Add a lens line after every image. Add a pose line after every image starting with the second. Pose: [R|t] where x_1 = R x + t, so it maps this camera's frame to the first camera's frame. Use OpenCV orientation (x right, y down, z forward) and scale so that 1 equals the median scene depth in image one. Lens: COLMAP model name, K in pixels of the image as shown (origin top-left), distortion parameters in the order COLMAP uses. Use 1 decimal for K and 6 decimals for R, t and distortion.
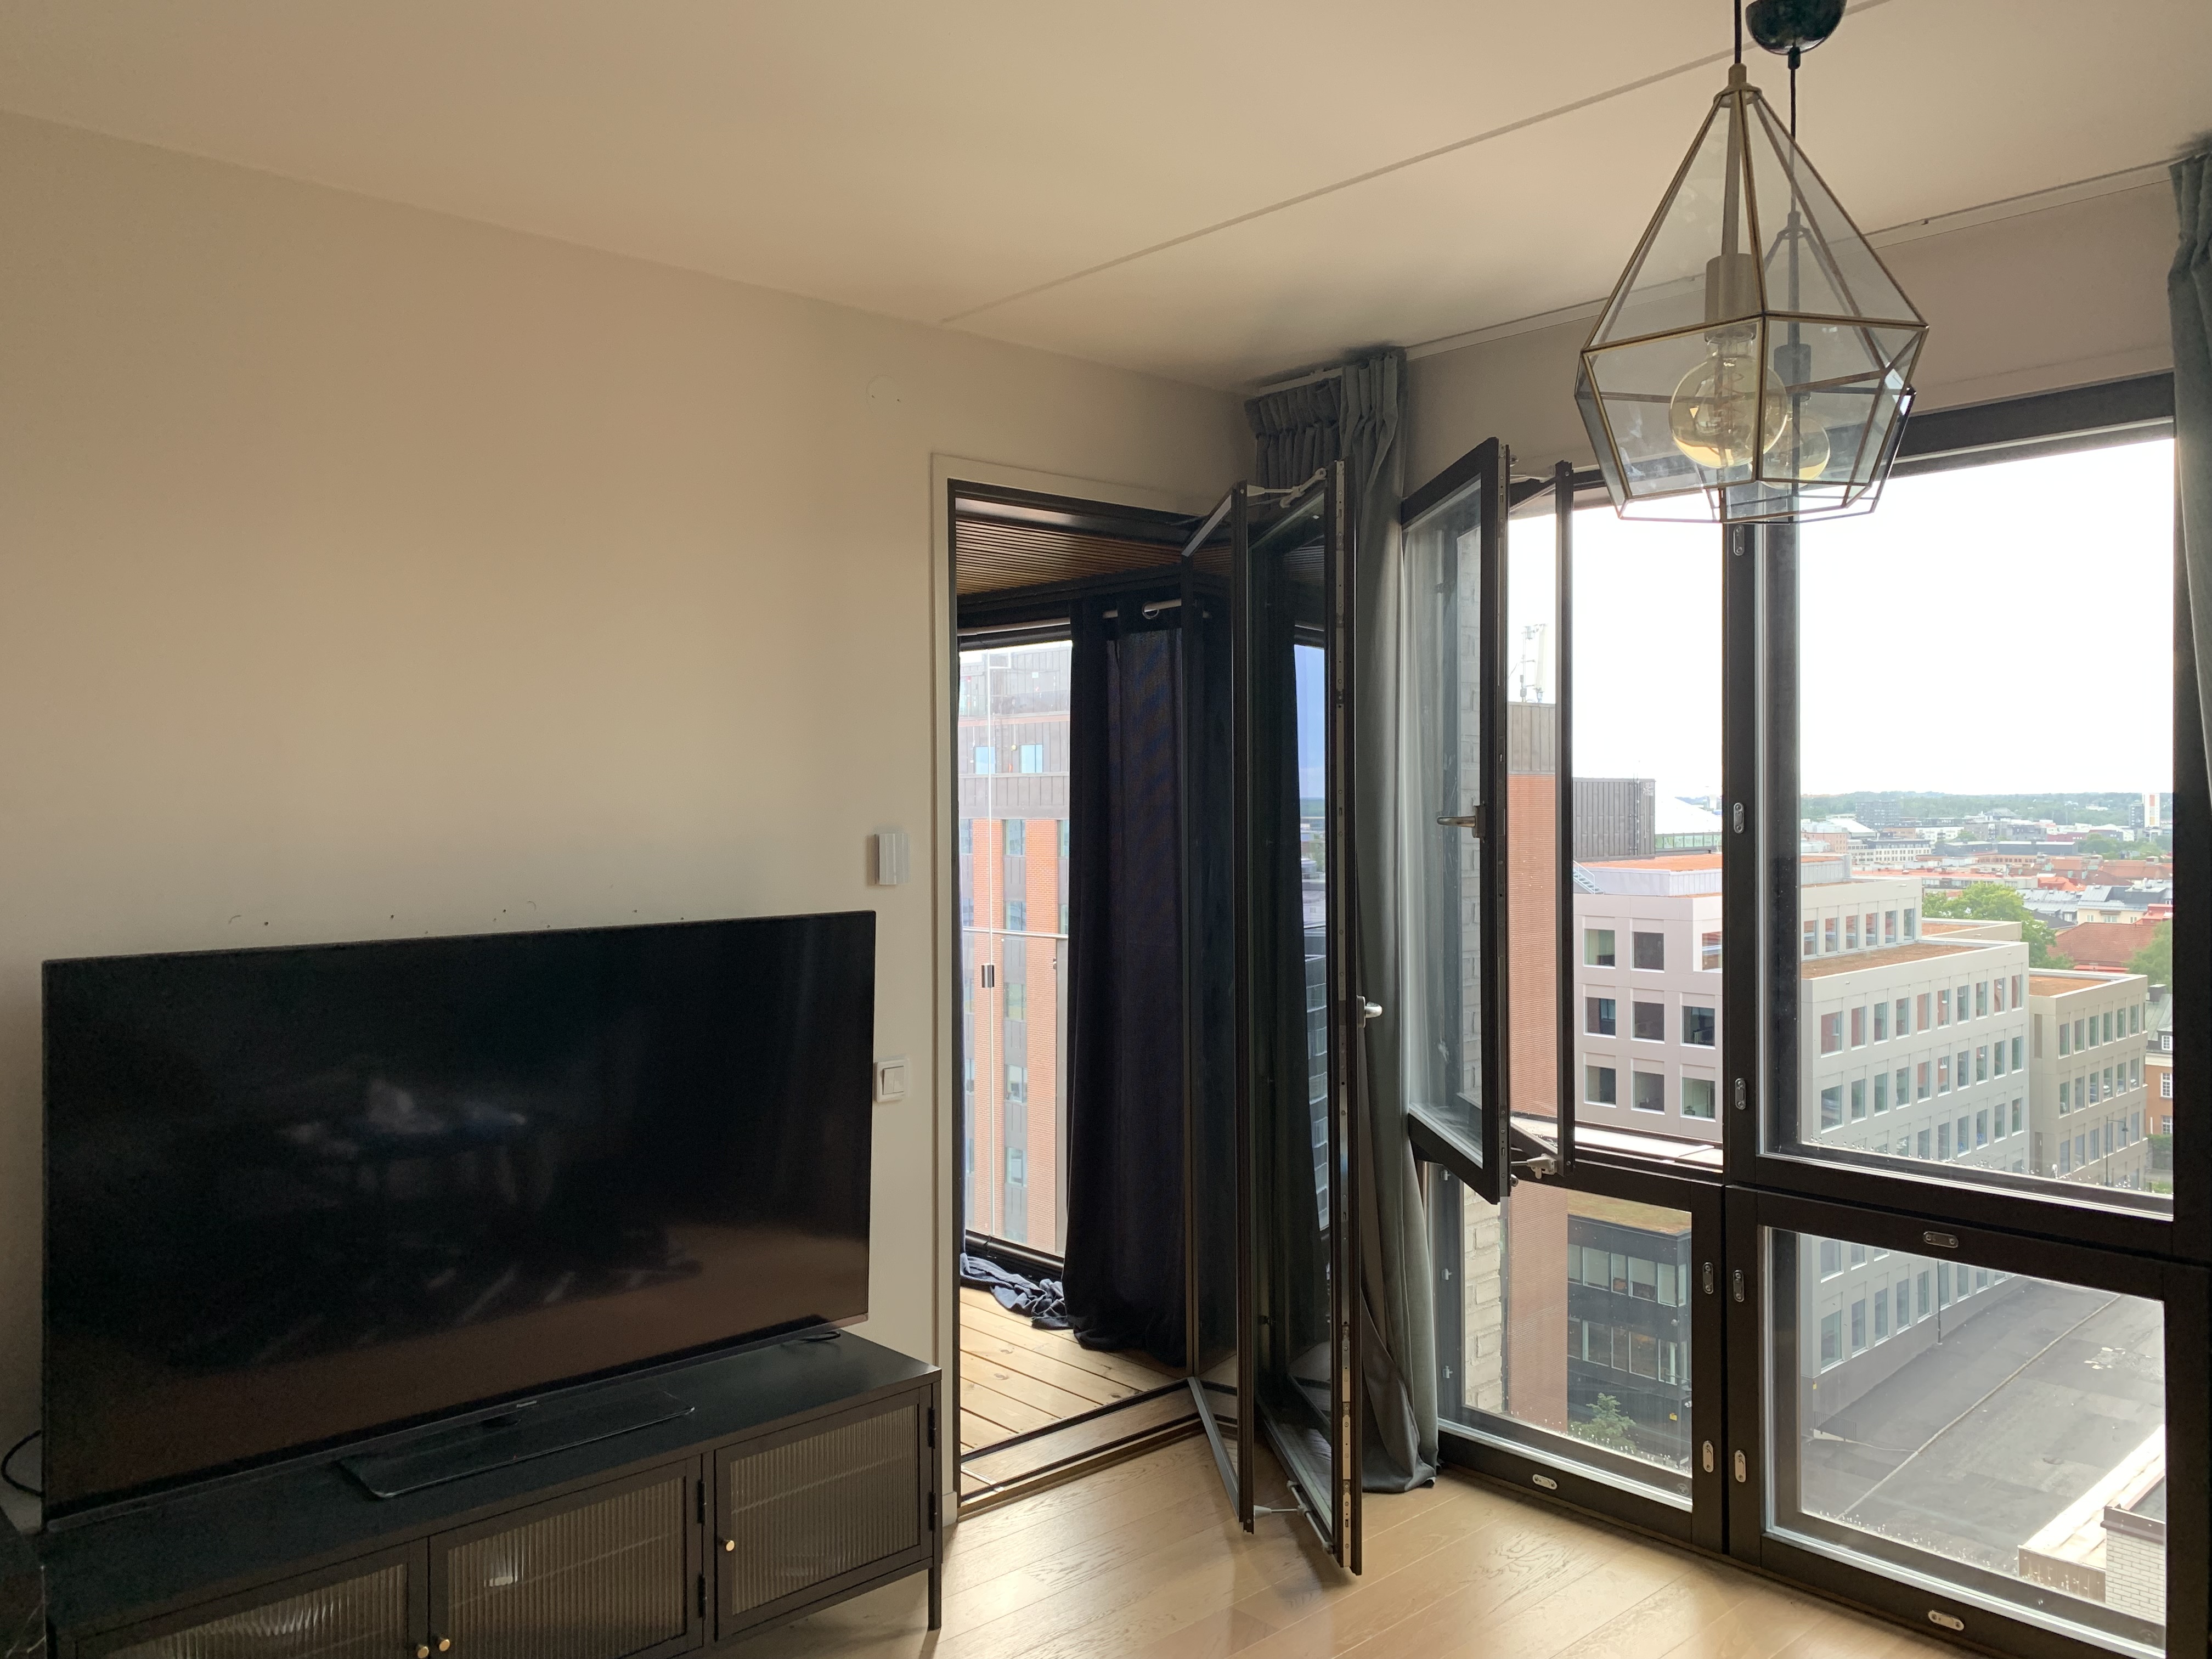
lens RADIAL K [[1691.1, 0, 1105.6], [0, 1691.1, 815.1], [0, 0, 1]] dist [0.002015, 0.008075]
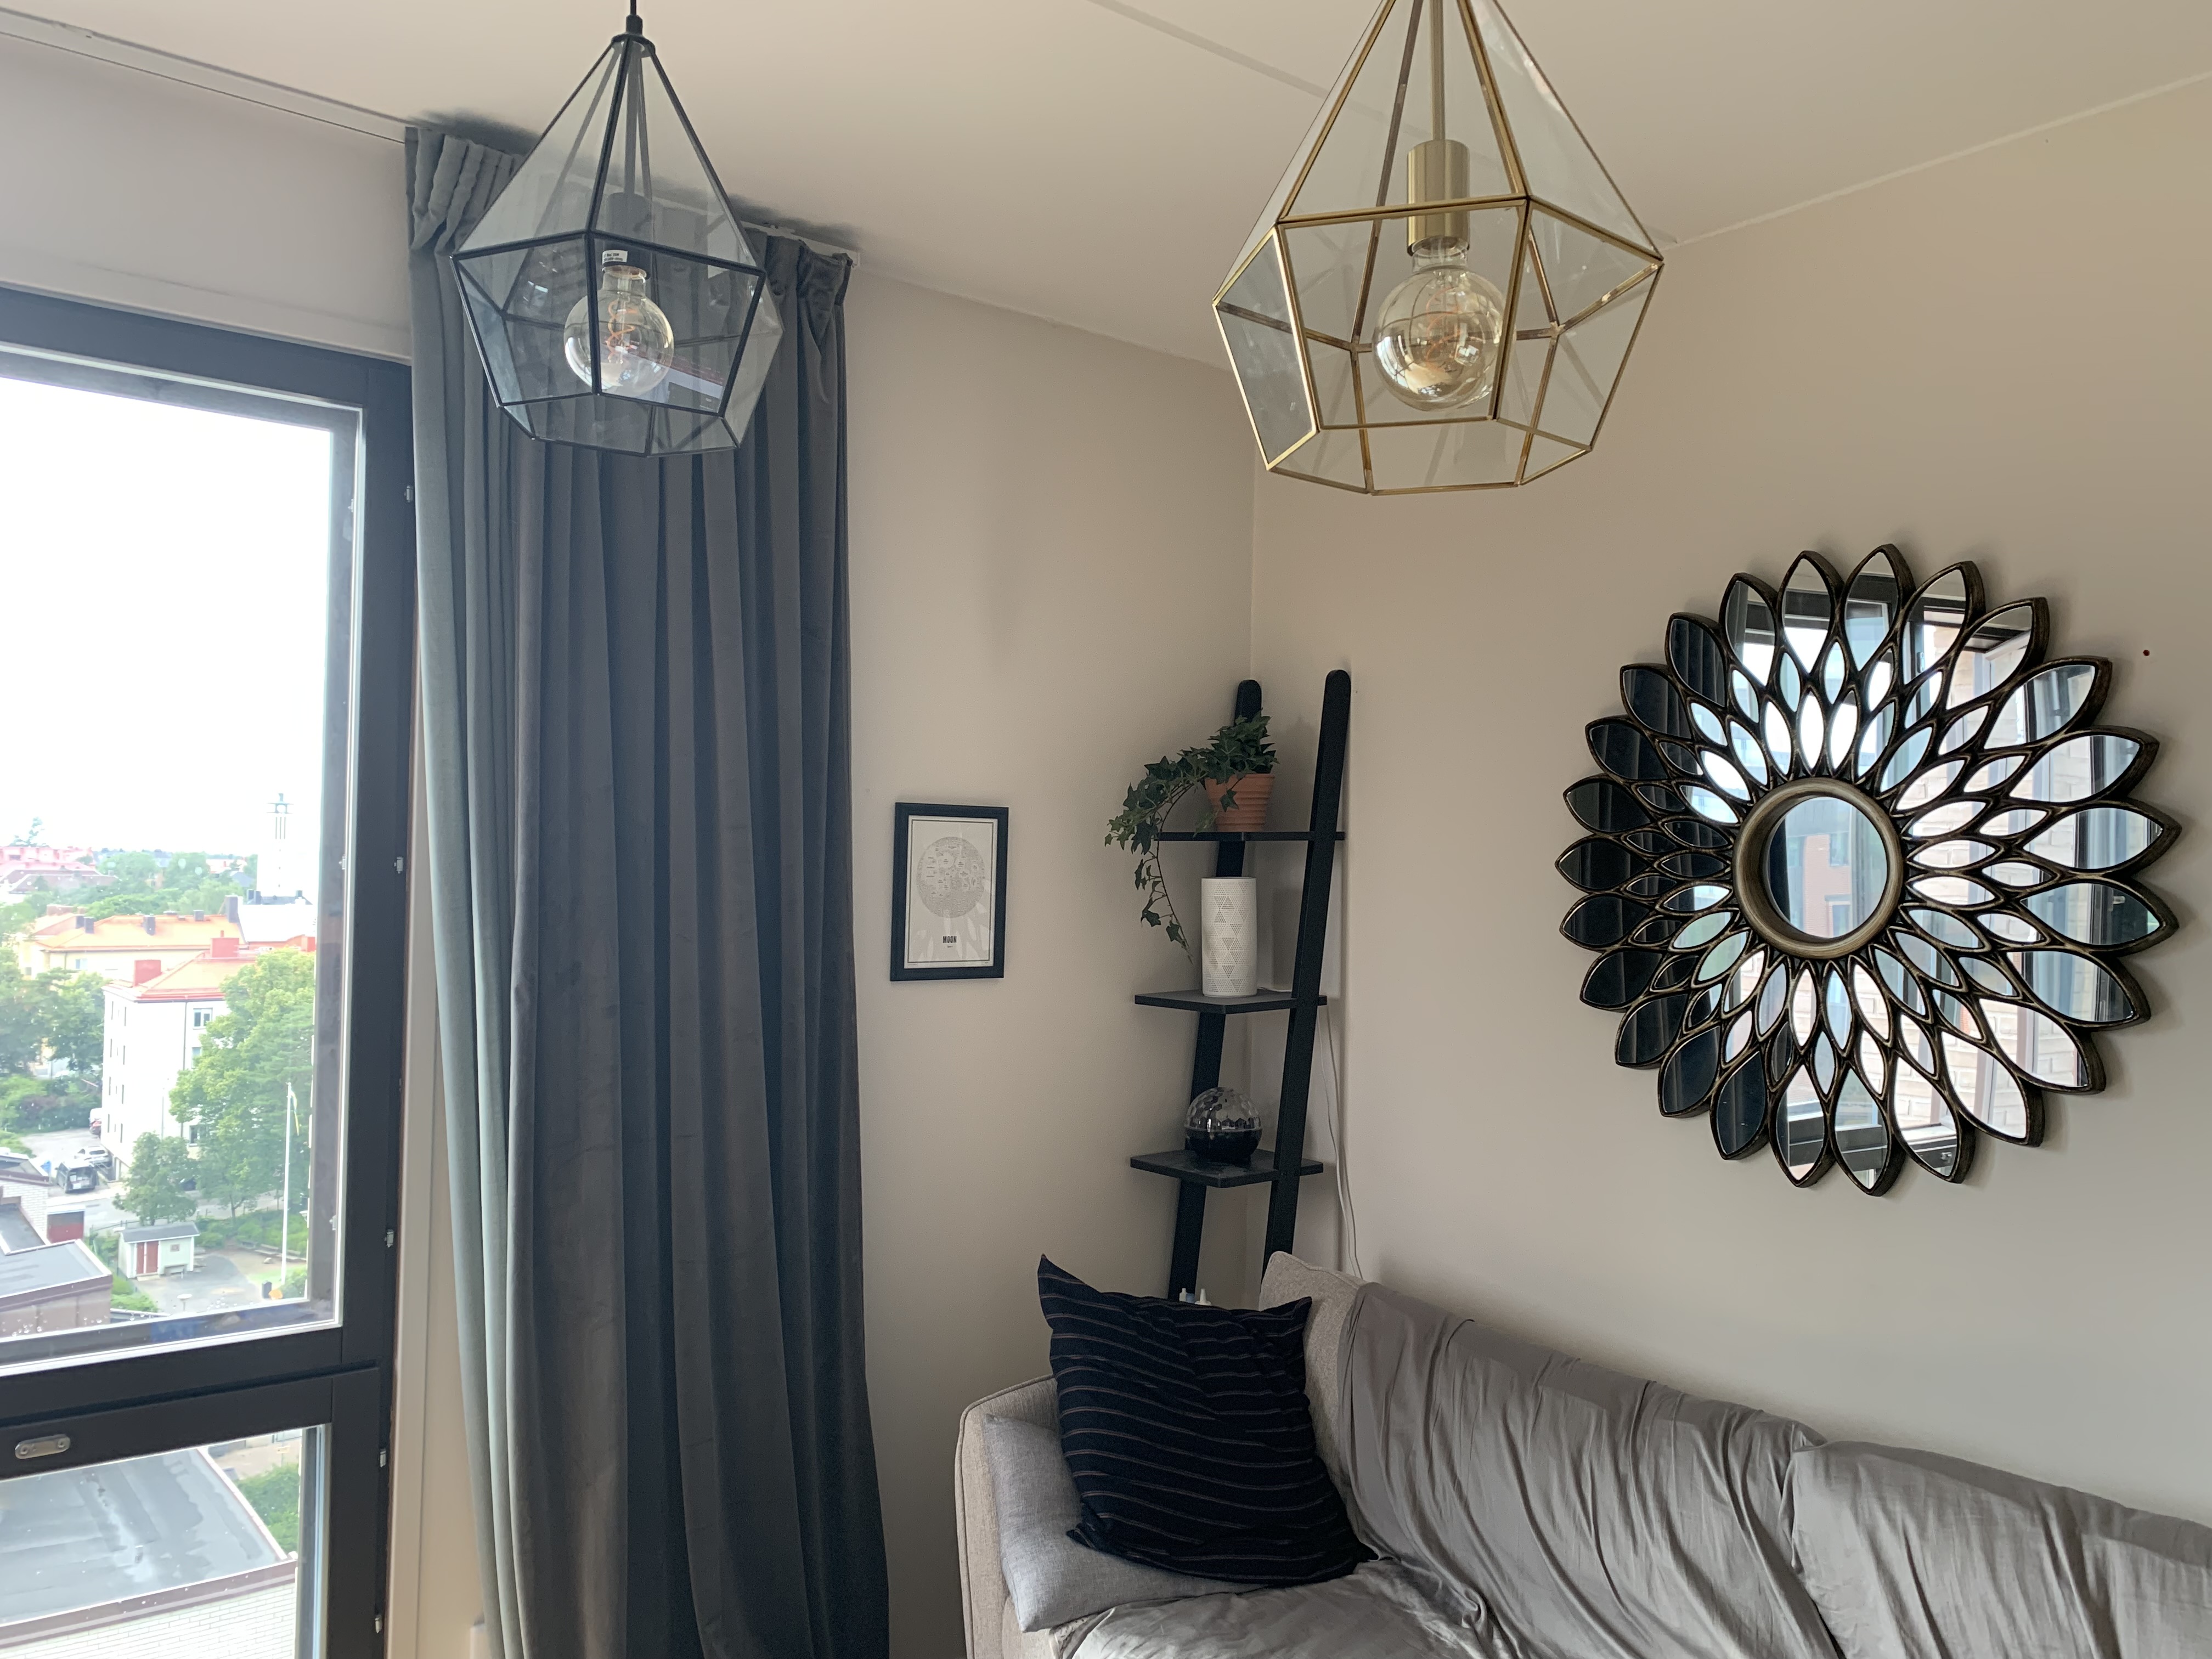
lens RADIAL K [[1685.8, 0, 1106.0], [0, 1685.8, 829.5], [0, 0, 1]] dist [0.039131, 0.001925]
pose [[0.074960, 0.031285, 0.996696, -0.178615], [-0.009869, 0.999482, -0.030631, 0.006228], [-0.997138, -0.007540, 0.075230, 0.452985]]
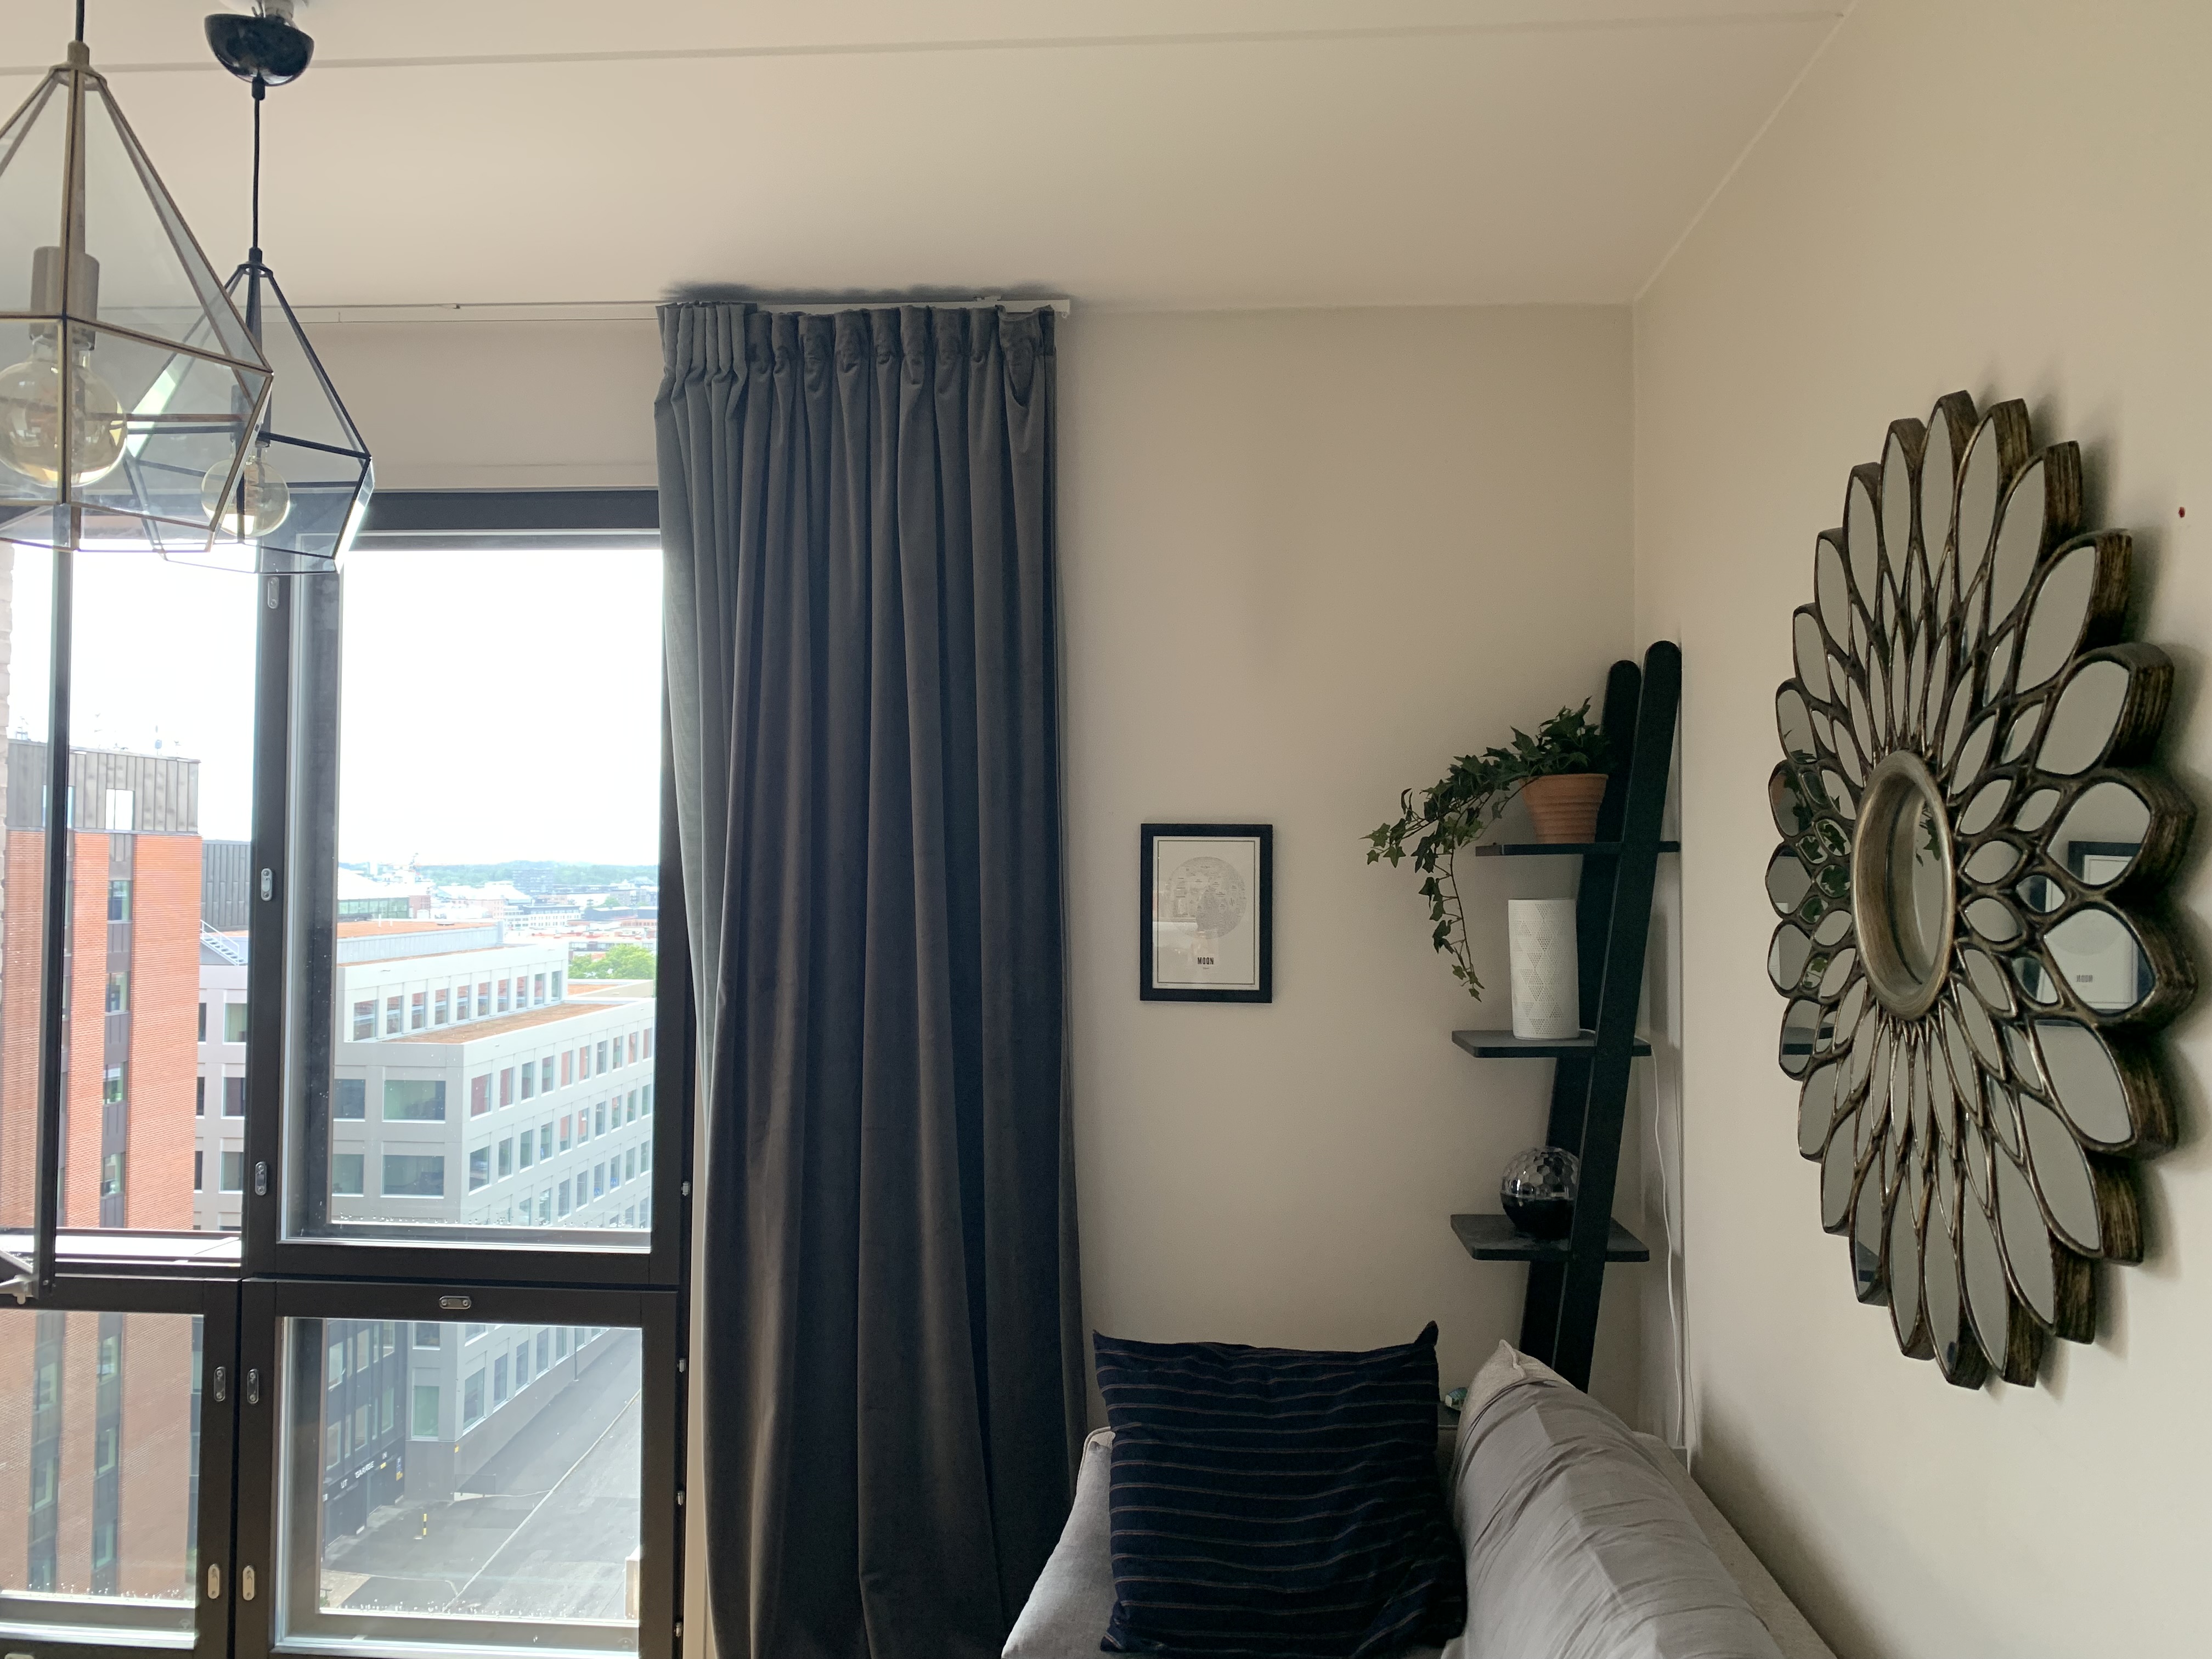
lens RADIAL K [[1669.6, 0, 1104.8], [0, 1669.6, 821.1], [0, 0, 1]] dist [0.007121, 0.000290]
pose [[0.731938, 0.031820, 0.680628, 0.076829], [-0.007136, 0.999212, -0.039041, -0.000674], [-0.681334, 0.023719, 0.731589, -0.002967]]
